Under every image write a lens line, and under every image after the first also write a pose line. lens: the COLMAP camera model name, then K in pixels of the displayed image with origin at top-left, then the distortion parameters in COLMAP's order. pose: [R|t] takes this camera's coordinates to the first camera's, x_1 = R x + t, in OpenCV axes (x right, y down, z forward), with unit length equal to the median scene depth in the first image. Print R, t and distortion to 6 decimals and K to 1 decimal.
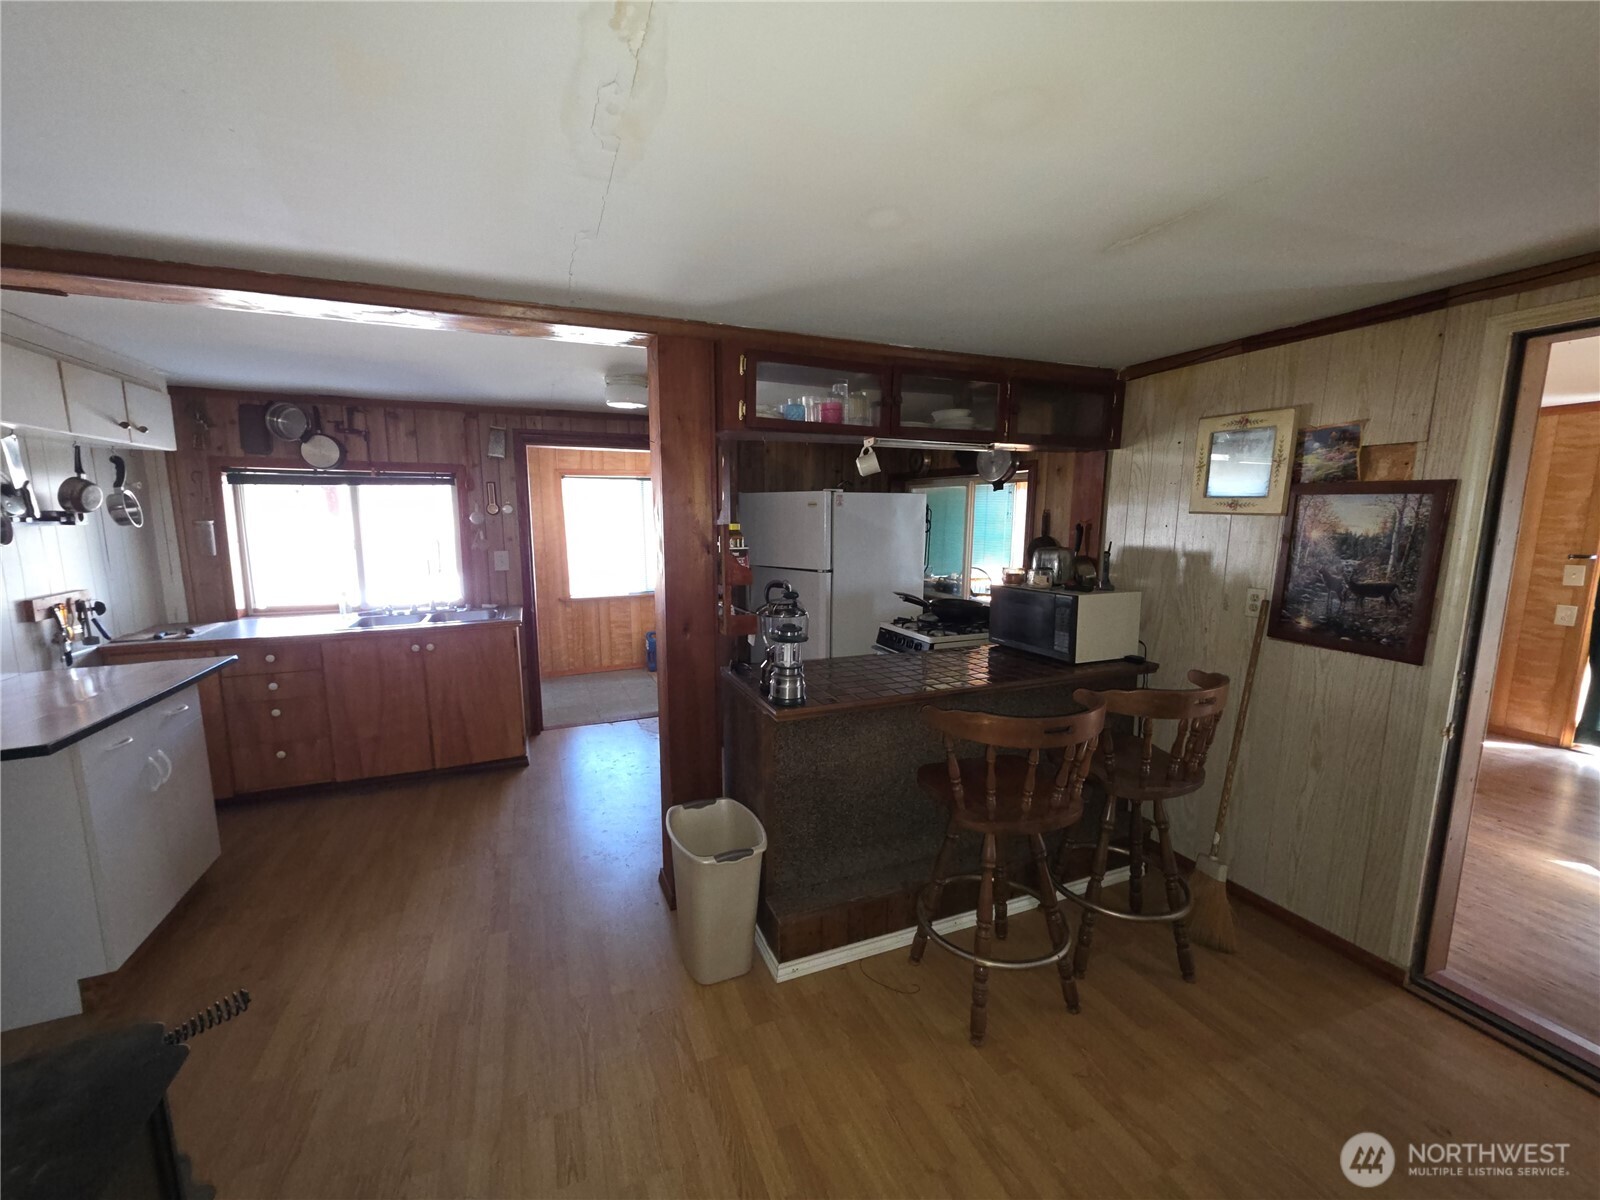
lens RADIAL K [[638.2, 0, 800.0], [0, 638.2, 606.7], [0, 0, 1]] dist [0.003033, 0.000413]
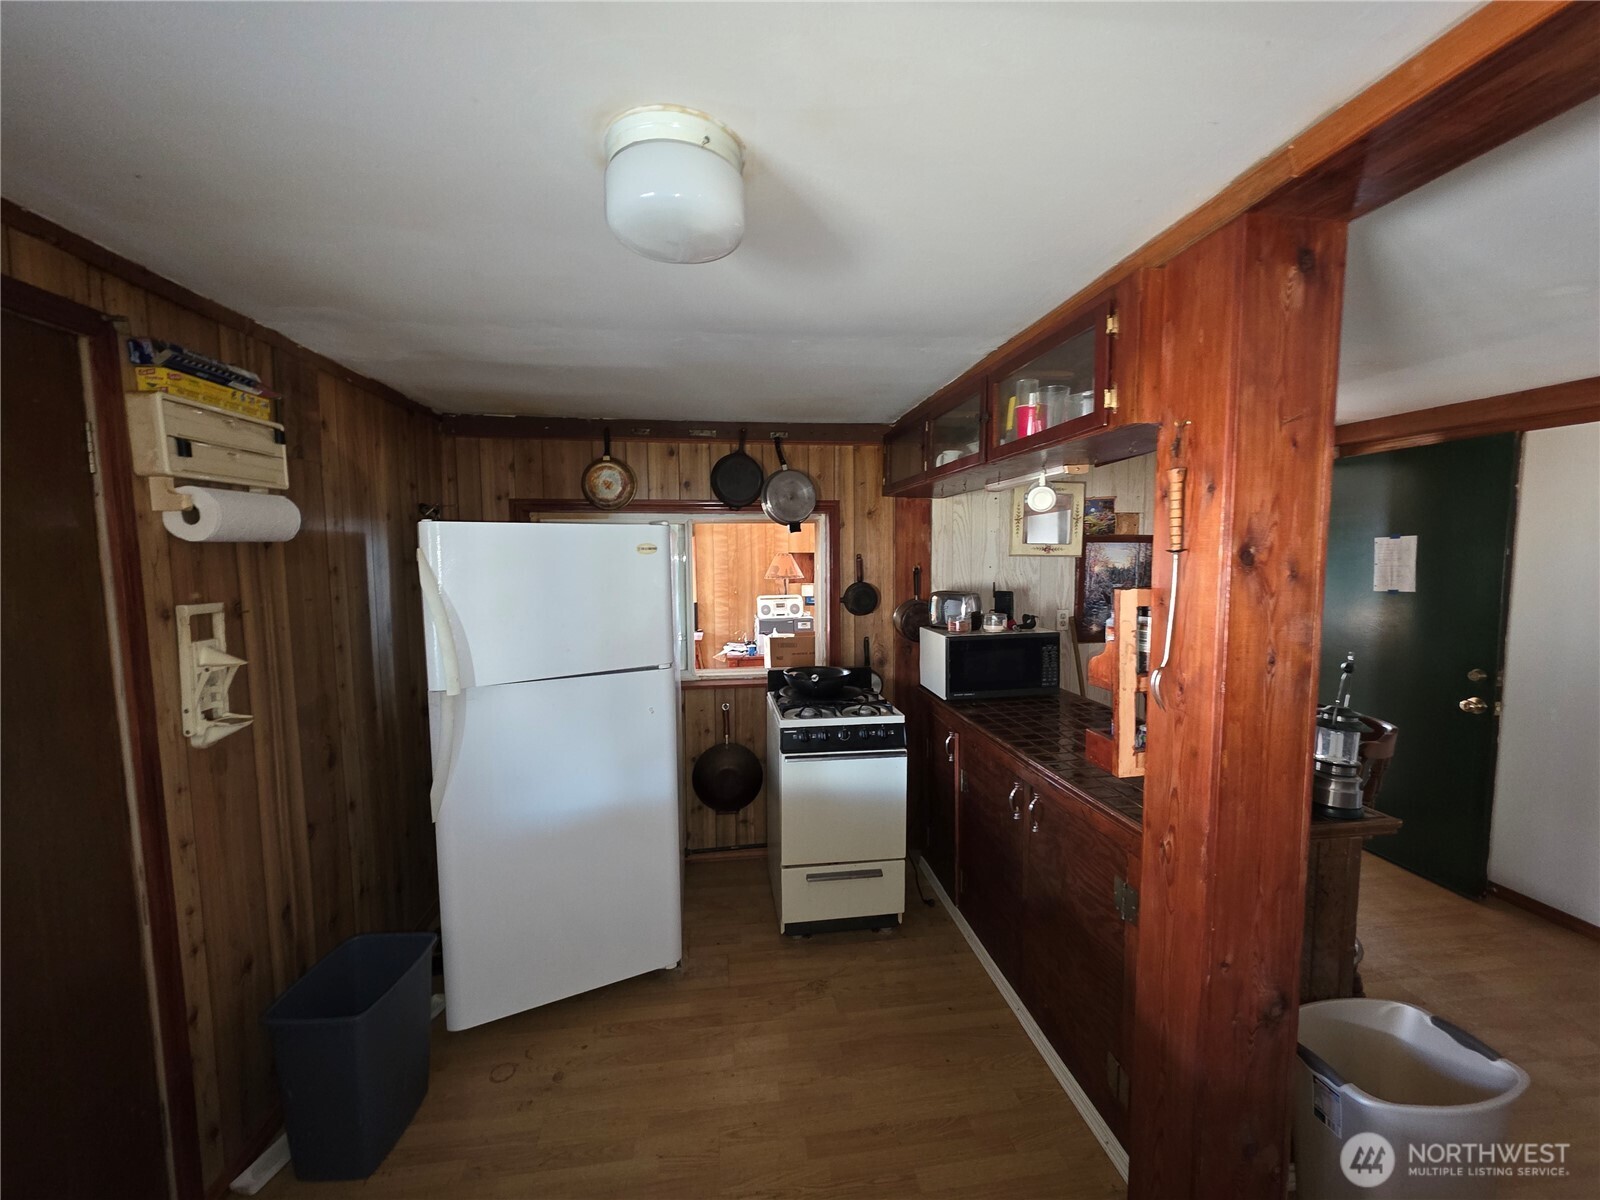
lens RADIAL K [[638.2, 0, 800.5], [0, 638.2, 602.5], [0, 0, 1]] dist [0.003033, 0.000413]
pose [[0.259991, -0.085348, 0.961832, -0.644306], [0.151942, 0.987293, 0.046537, -0.165201], [-0.953582, 0.134043, 0.269655, 0.997301]]
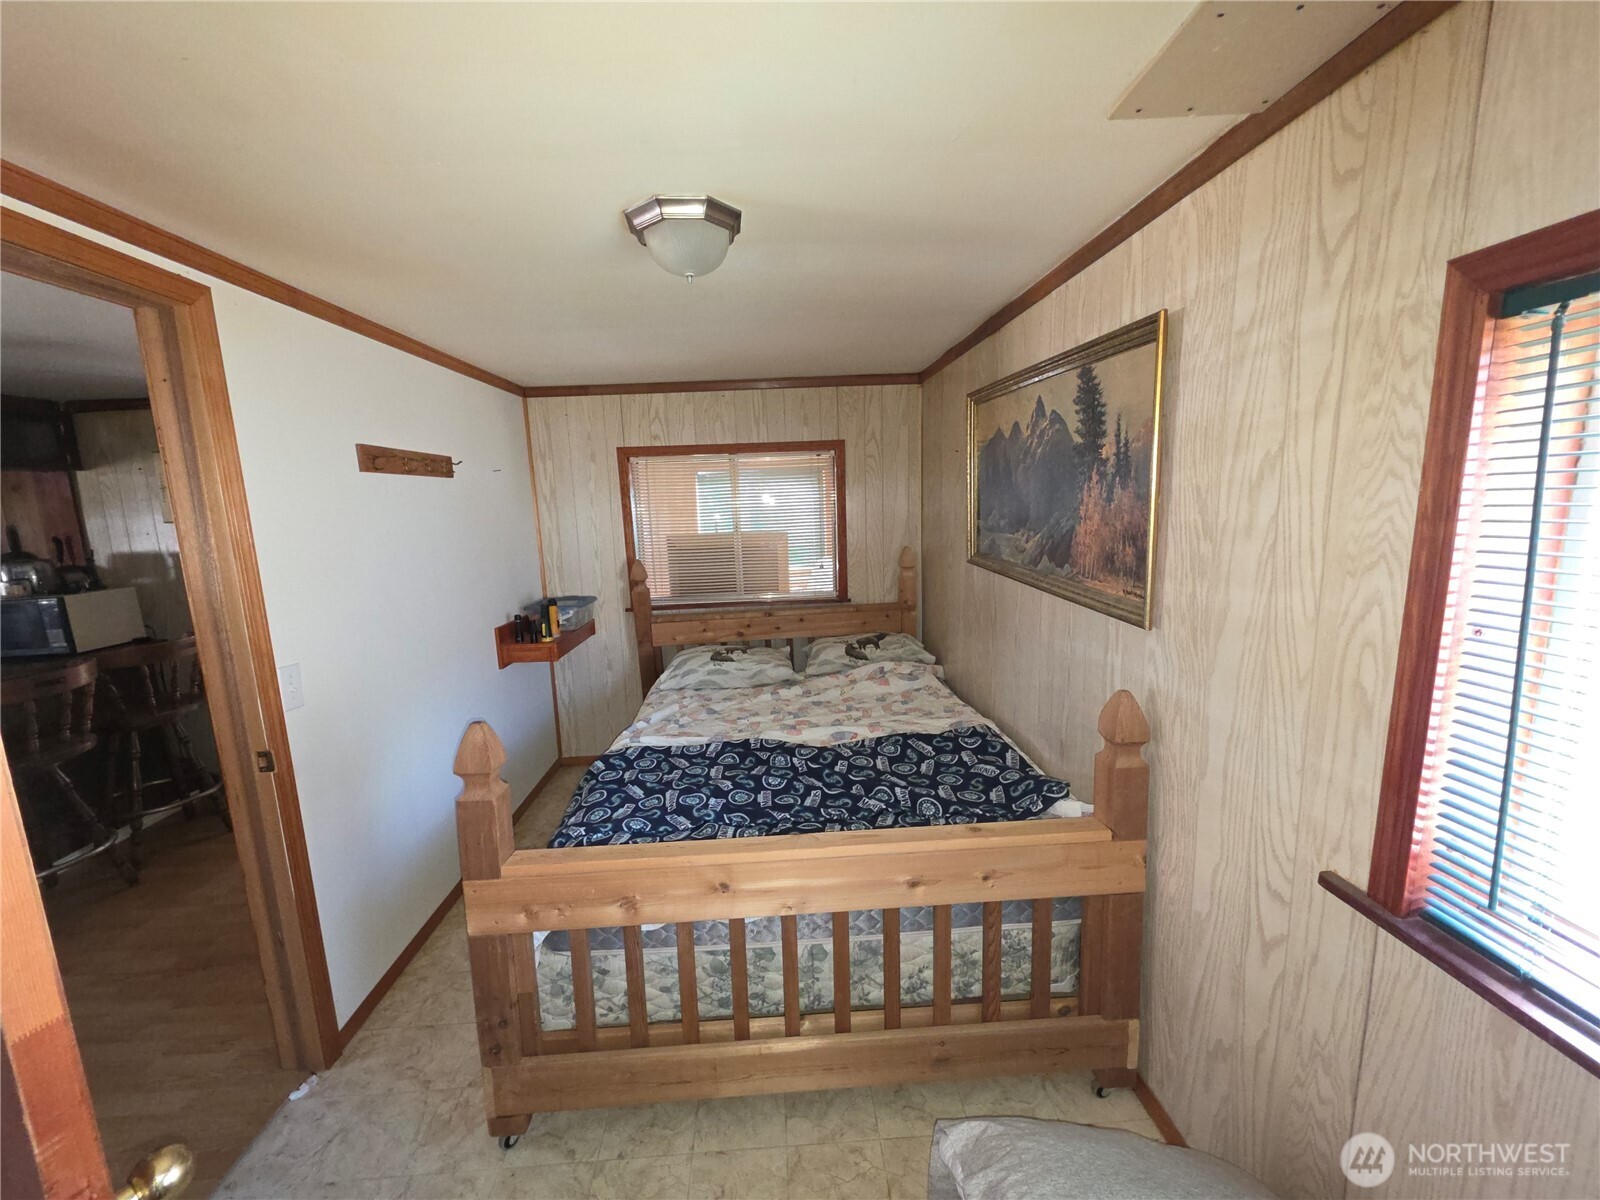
lens RADIAL K [[638.2, 0, 798.9], [0, 638.2, 605.3], [0, 0, 1]] dist [0.003033, 0.000413]
pose [[0.339343, -0.164666, 0.926138, -0.187371], [0.170222, 0.979054, 0.111704, 0.088675], [-0.925133, 0.119743, 0.360265, -0.627229]]
